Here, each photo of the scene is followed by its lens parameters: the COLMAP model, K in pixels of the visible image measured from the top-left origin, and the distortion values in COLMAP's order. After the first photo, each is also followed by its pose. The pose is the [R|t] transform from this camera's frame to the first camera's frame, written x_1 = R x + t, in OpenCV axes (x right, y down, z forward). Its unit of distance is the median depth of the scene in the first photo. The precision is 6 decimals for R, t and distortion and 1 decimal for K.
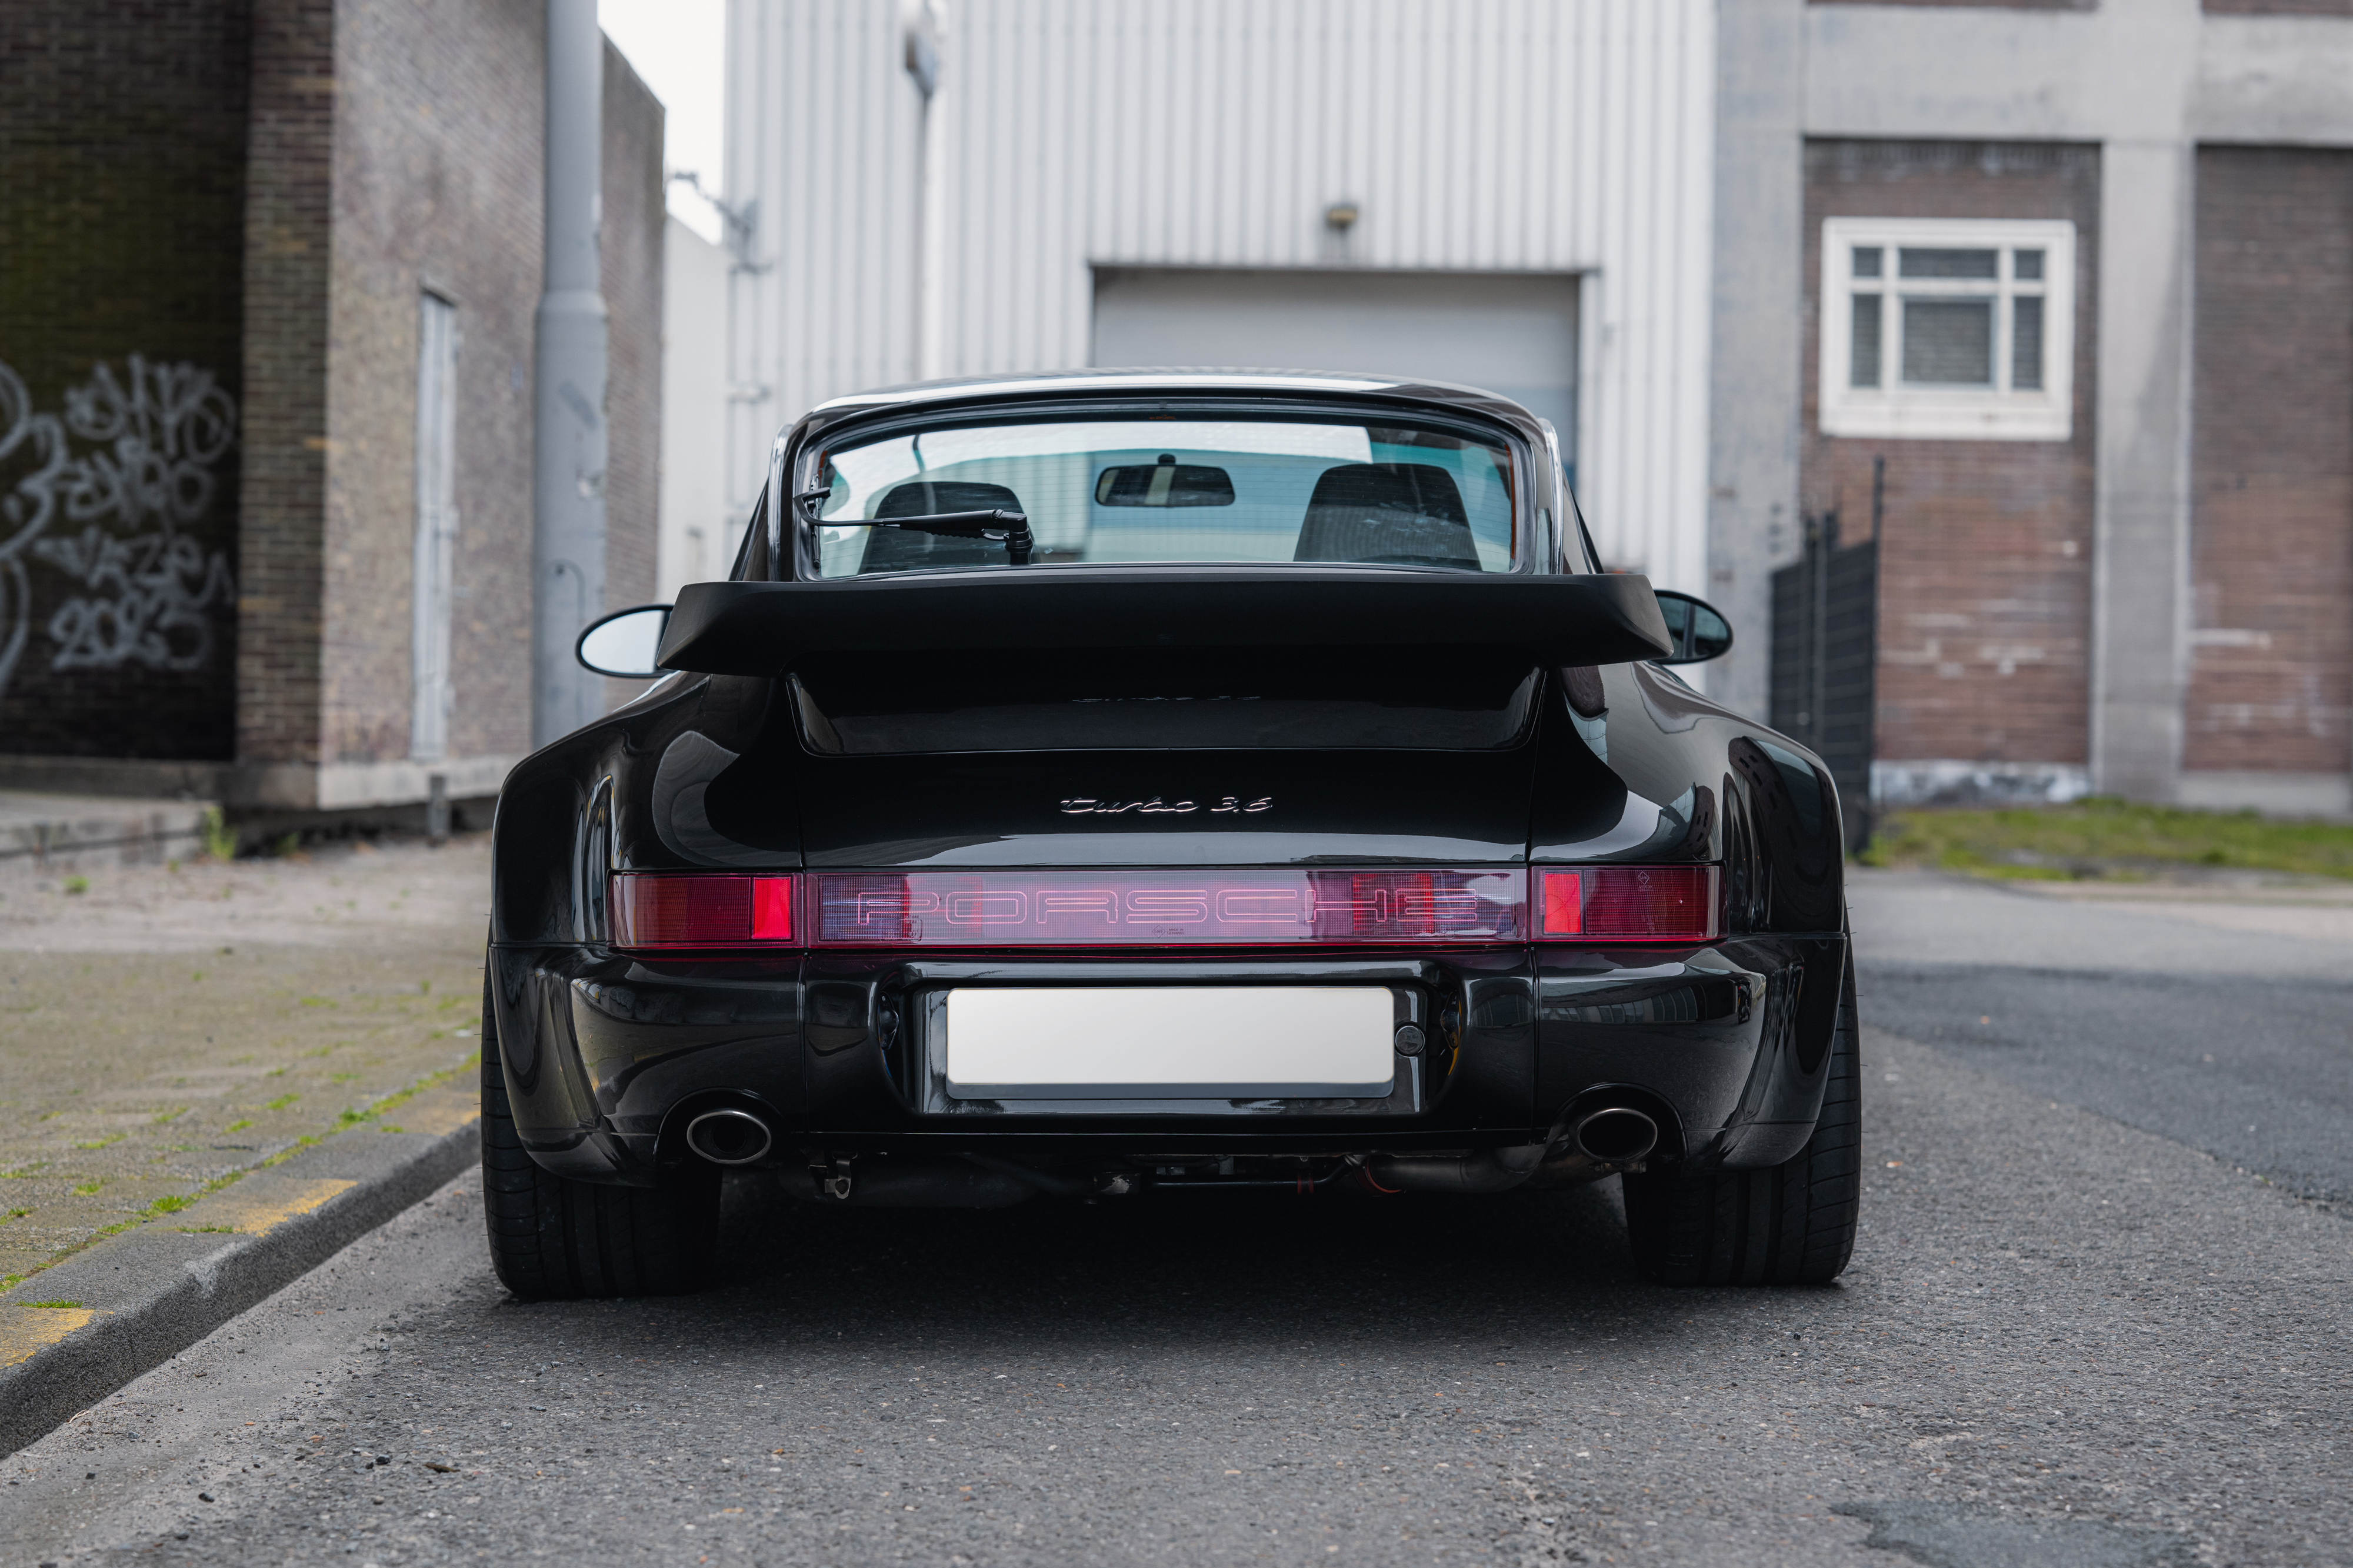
lens RADIAL K [[5564.6, 0, 1175.7], [0, 5564.6, 785.5], [0, 0, 1]] dist [0.044865, 0.000000]
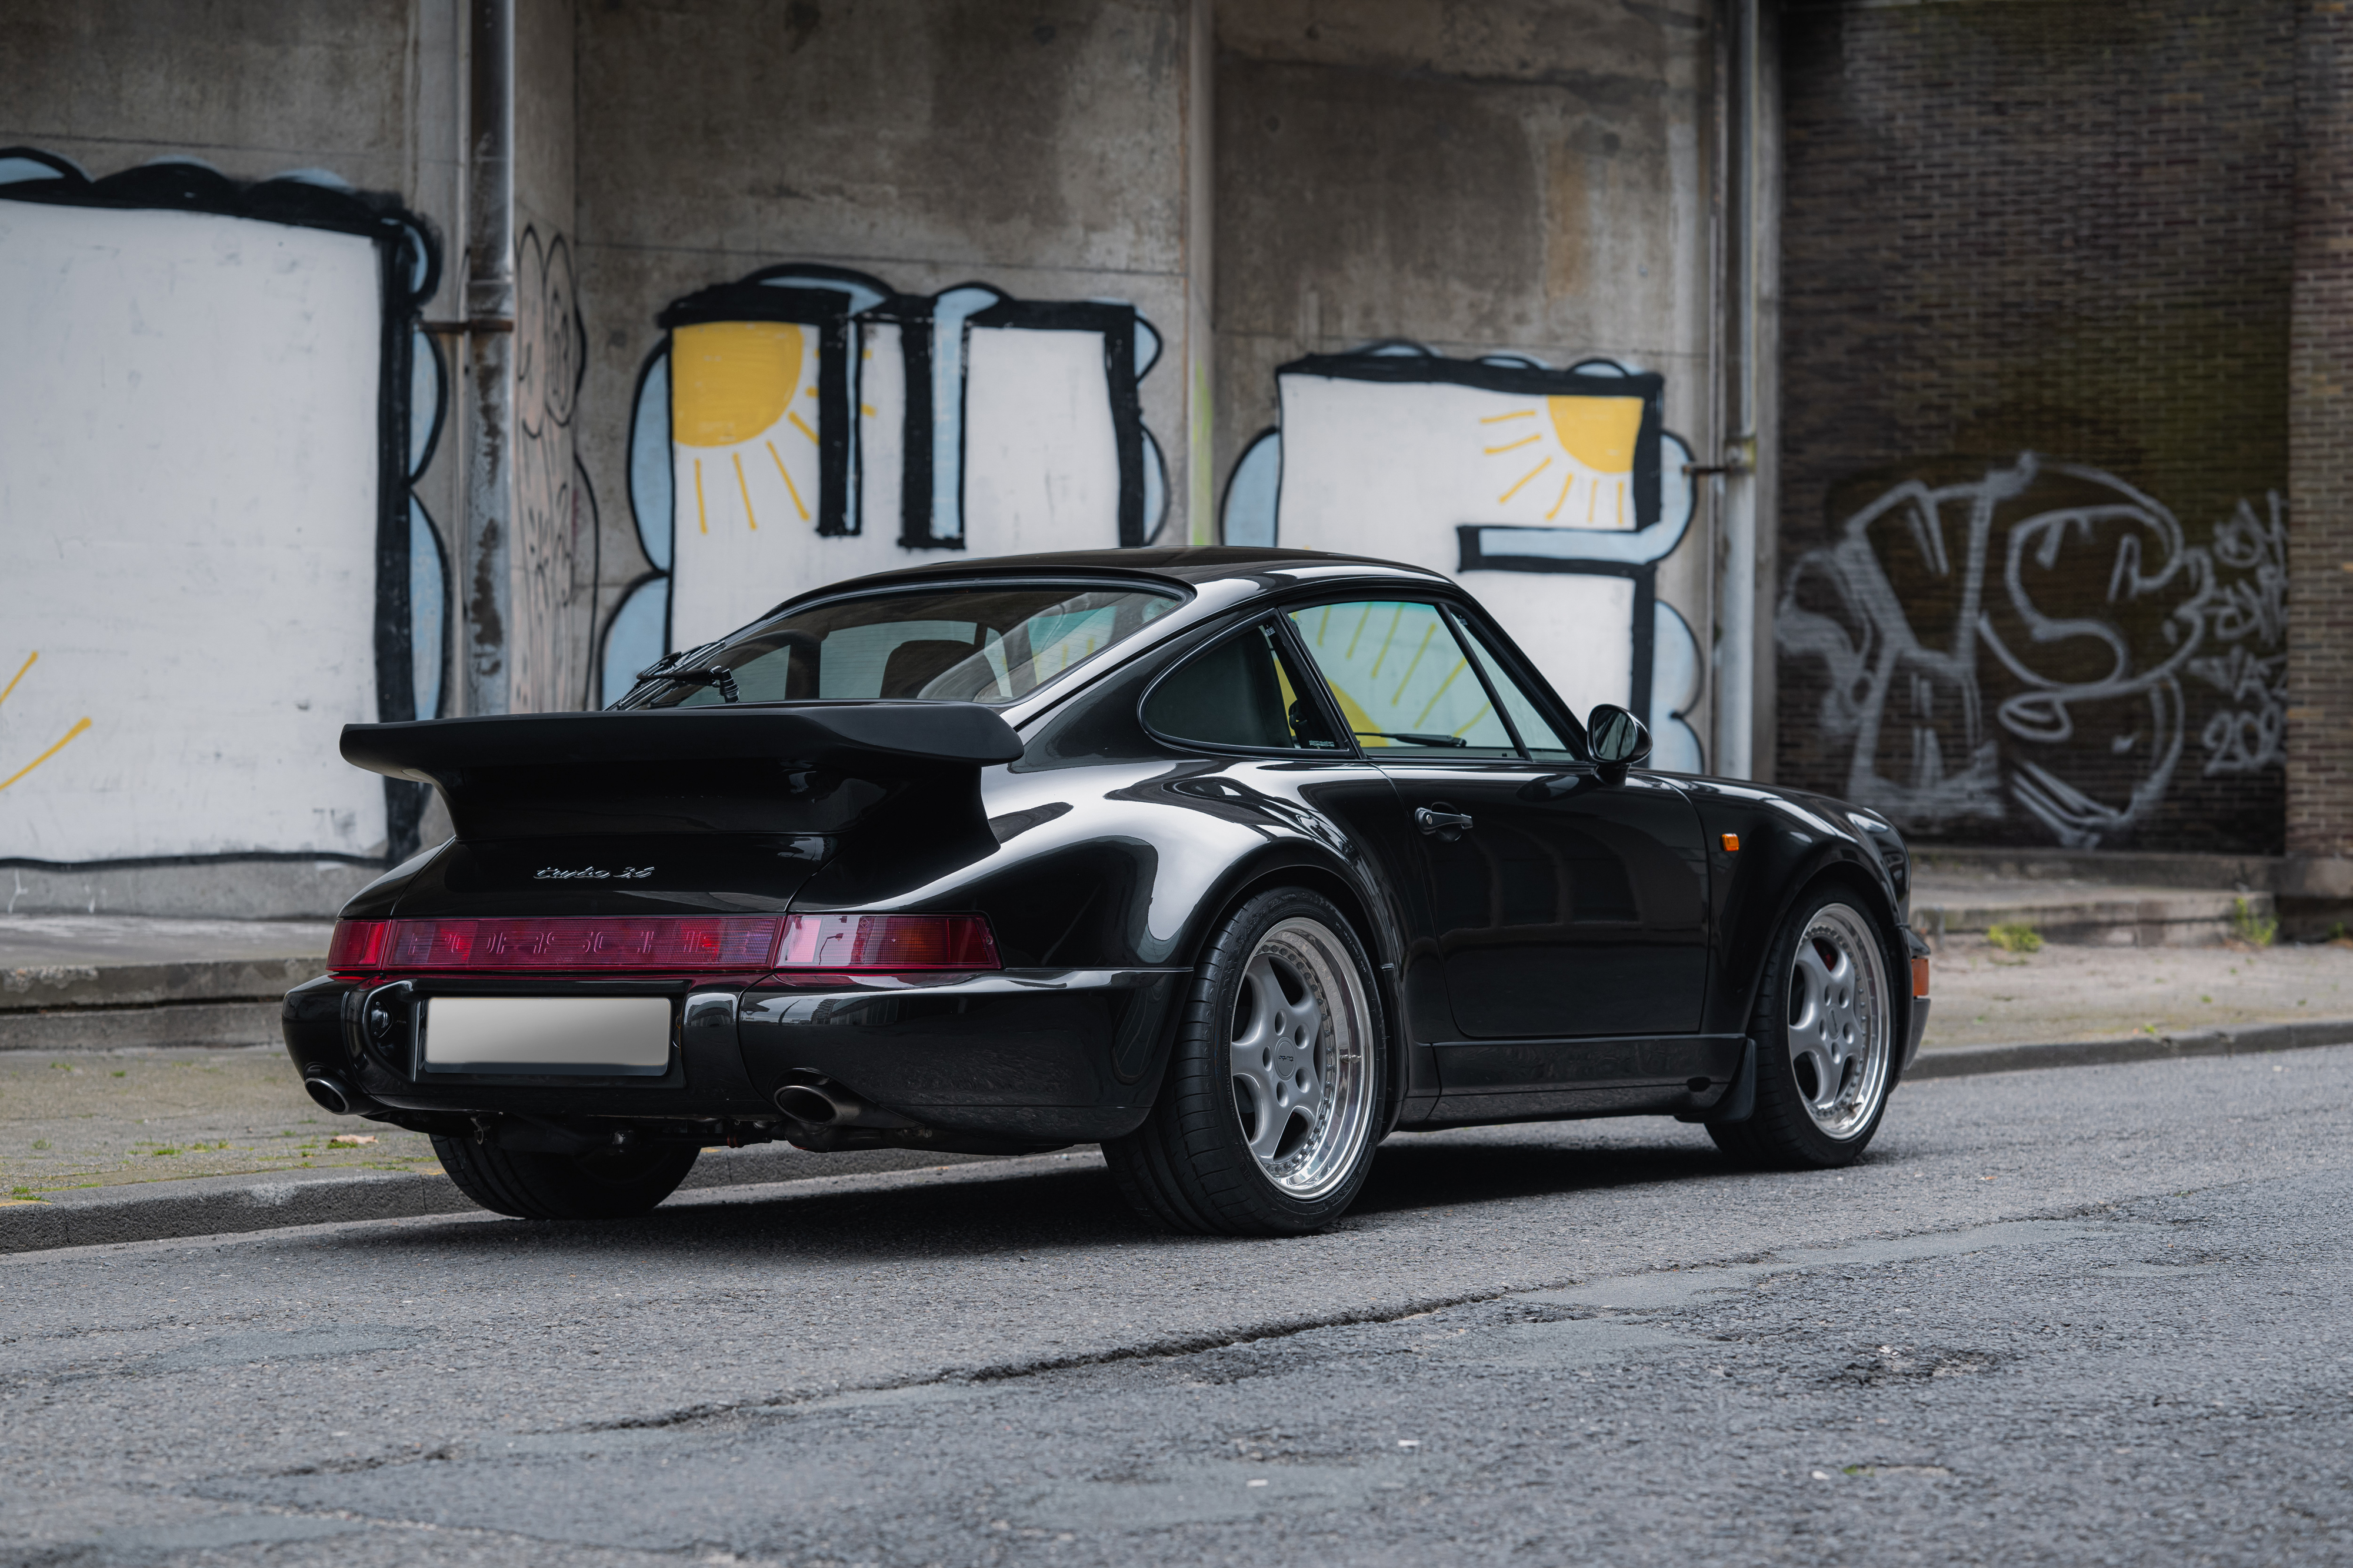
lens RADIAL K [[5564.6, 0, 1187.1], [0, 5564.6, 790.1], [0, 0, 1]] dist [0.044865, 0.000000]
pose [[0.822969, -0.012865, -0.567941, 0.282992], [0.003000, 0.999828, -0.018301, 0.002310], [0.568079, 0.013357, 0.822866, -0.040231]]
